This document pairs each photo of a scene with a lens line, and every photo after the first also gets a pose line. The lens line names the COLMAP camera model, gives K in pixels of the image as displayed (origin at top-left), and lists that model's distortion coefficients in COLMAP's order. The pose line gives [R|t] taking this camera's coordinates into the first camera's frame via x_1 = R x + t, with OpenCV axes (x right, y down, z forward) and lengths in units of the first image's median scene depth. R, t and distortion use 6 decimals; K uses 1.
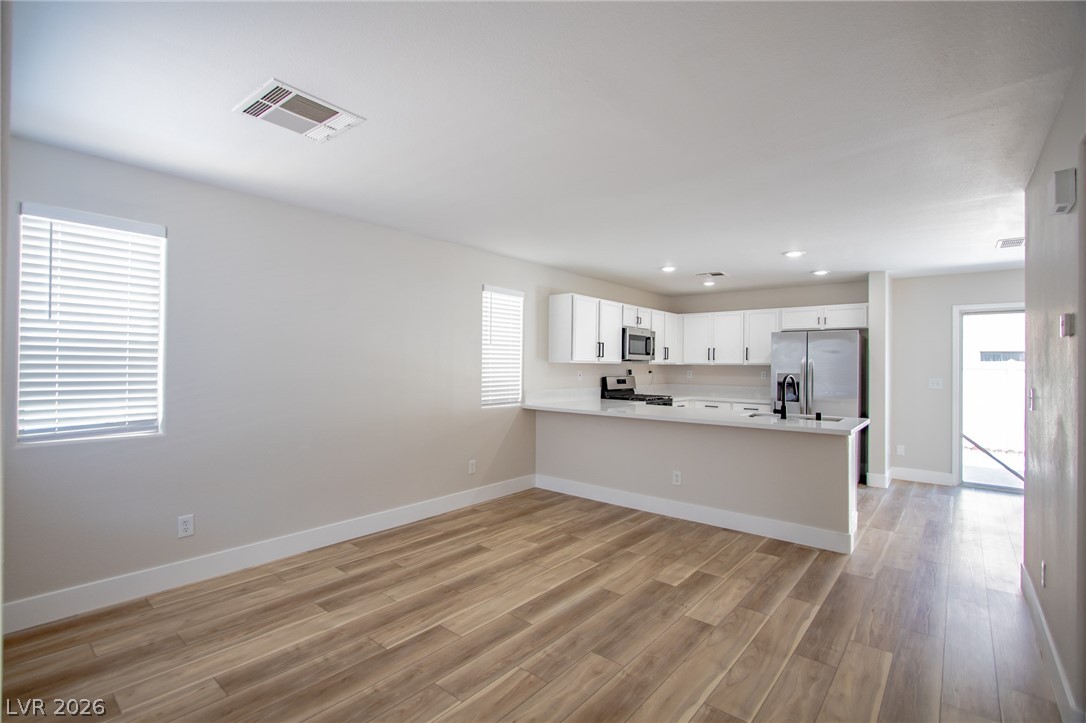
lens RADIAL K [[499.5, 0, 536.7], [0, 499.5, 360.4], [0, 0, 1]] dist [-0.013905, 0.000894]
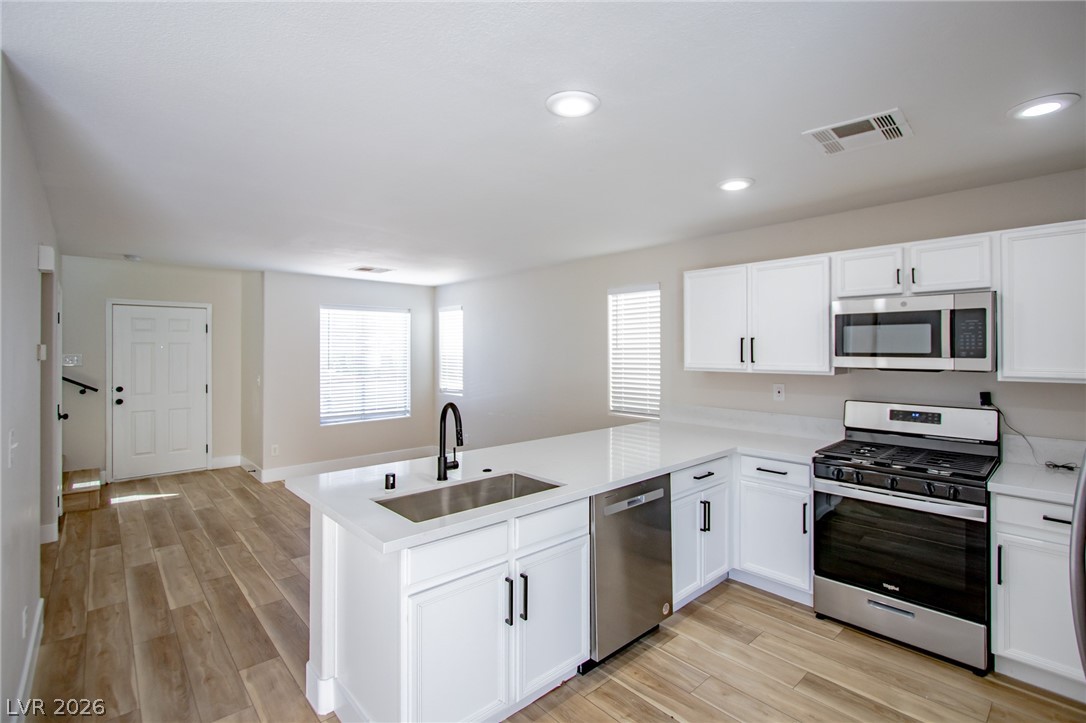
lens RADIAL K [[499.5, 0, 553.7], [0, 499.5, 349.3], [0, 0, 1]] dist [-0.013905, 0.000894]
pose [[-0.119152, -0.013652, -0.992782, 0.908239], [0.007193, 0.999867, -0.014612, -0.018322], [0.992850, -0.008882, -0.119038, 1.037048]]
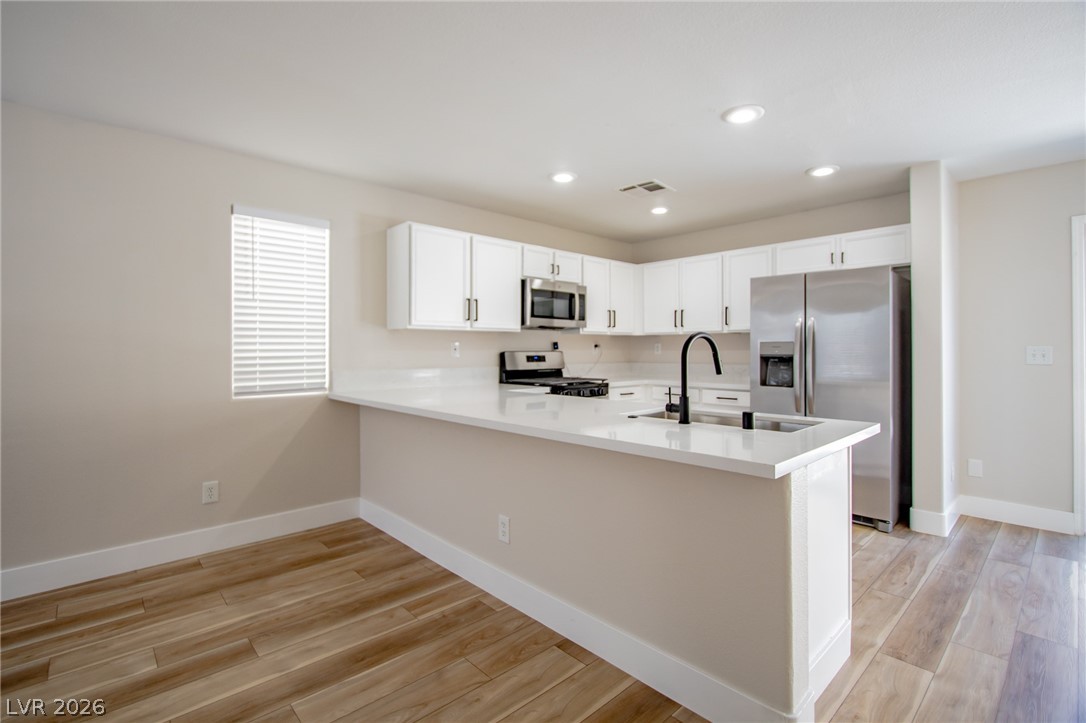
lens RADIAL K [[499.5, 0, 531.1], [0, 499.5, 344.4], [0, 0, 1]] dist [-0.013905, 0.000894]
pose [[0.991405, -0.014730, -0.129997, 0.358862], [0.014331, 0.999889, -0.004006, 0.035052], [0.130041, 0.002108, 0.991506, 0.431765]]
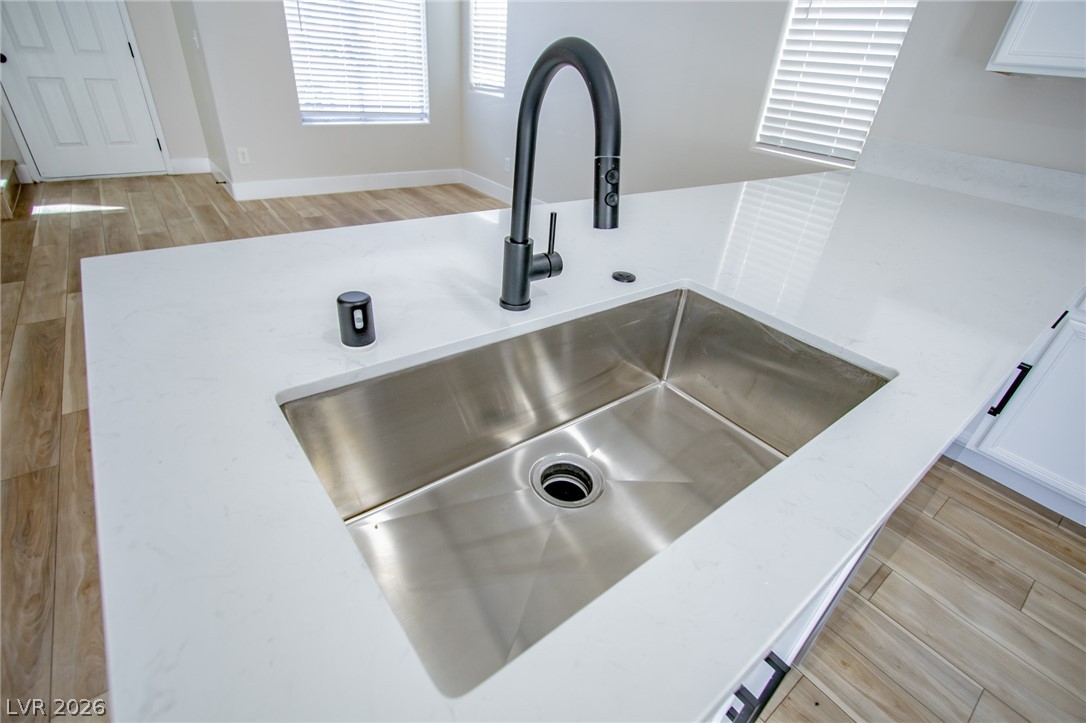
lens RADIAL K [[499.5, 0, 546.0], [0, 499.5, 366.0], [0, 0, 1]] dist [-0.013905, 0.000894]
pose [[-0.199963, 0.494922, -0.845617, 0.586013], [-0.077140, 0.852416, 0.517142, 0.030320], [0.976762, 0.168640, -0.132273, 0.905315]]
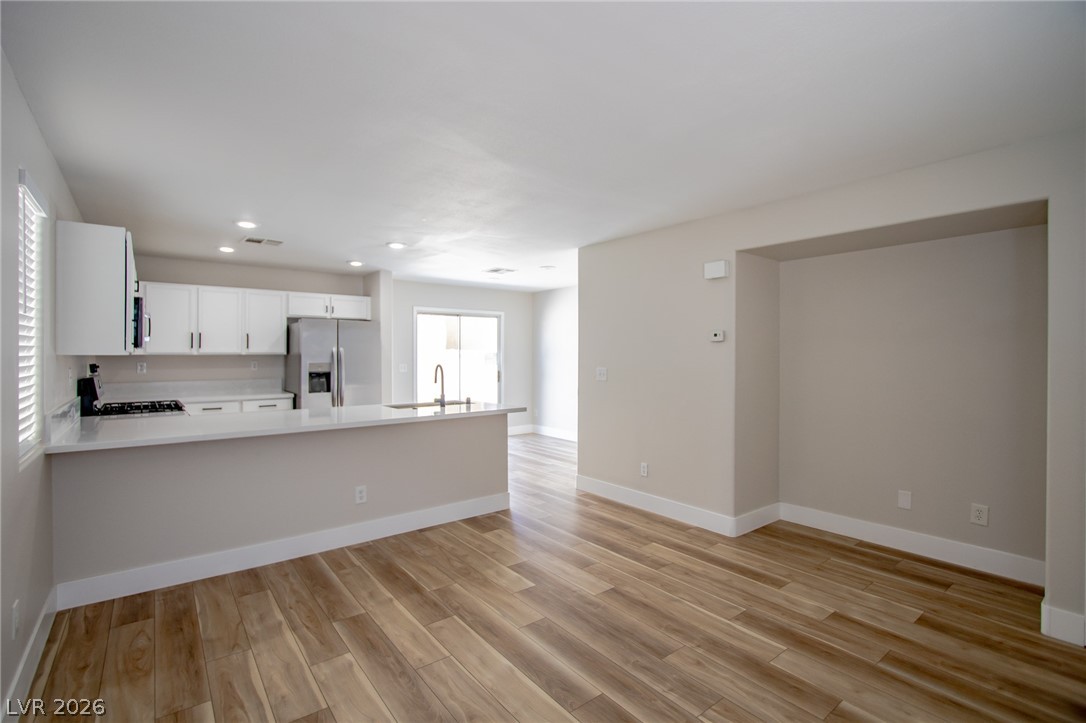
lens RADIAL K [[499.5, 0, 536.8], [0, 499.5, 355.1], [0, 0, 1]] dist [-0.013905, 0.000894]
pose [[0.206496, -0.013333, 0.978357, -0.427608], [-0.006371, 0.999868, 0.014971, -0.007282], [-0.978427, -0.009324, 0.206384, 0.512723]]
